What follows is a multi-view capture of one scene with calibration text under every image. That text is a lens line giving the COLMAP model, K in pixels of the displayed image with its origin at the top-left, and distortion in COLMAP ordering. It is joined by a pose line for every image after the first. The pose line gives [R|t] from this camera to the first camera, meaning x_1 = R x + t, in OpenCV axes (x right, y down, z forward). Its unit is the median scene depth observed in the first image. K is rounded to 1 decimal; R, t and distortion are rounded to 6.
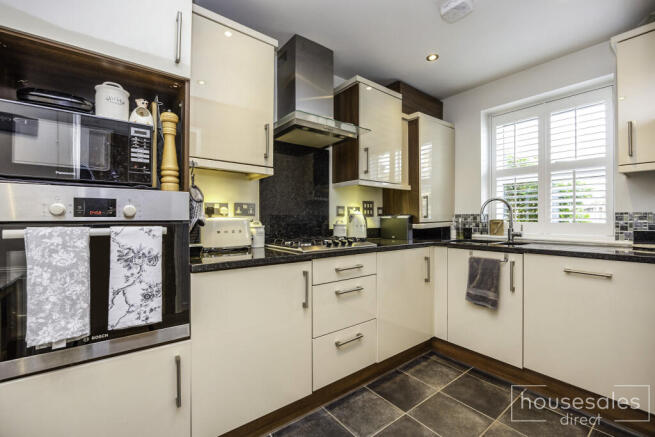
lens RADIAL K [[283.2, 0, 326.5], [0, 283.2, 218.7], [0, 0, 1]] dist [-0.009322, 0.000191]
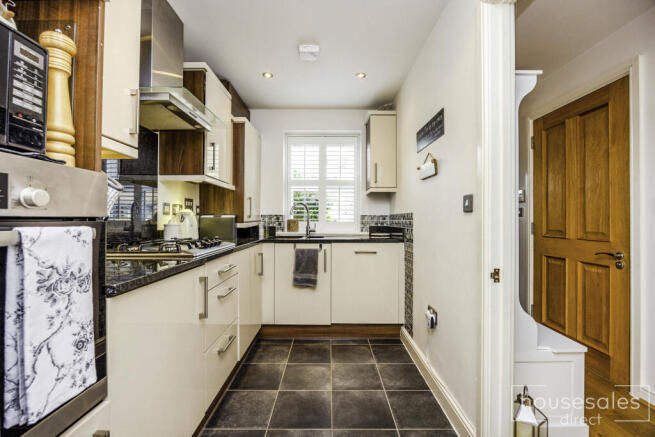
lens RADIAL K [[294.7, 0, 323.6], [0, 294.7, 218.9], [0, 0, 1]] dist [-0.016568, -0.000490]
pose [[0.602328, 0.004395, 0.798237, -0.495995], [-0.002376, 0.999990, -0.003713, 0.007751], [-0.798245, 0.000340, 0.602332, 0.136349]]
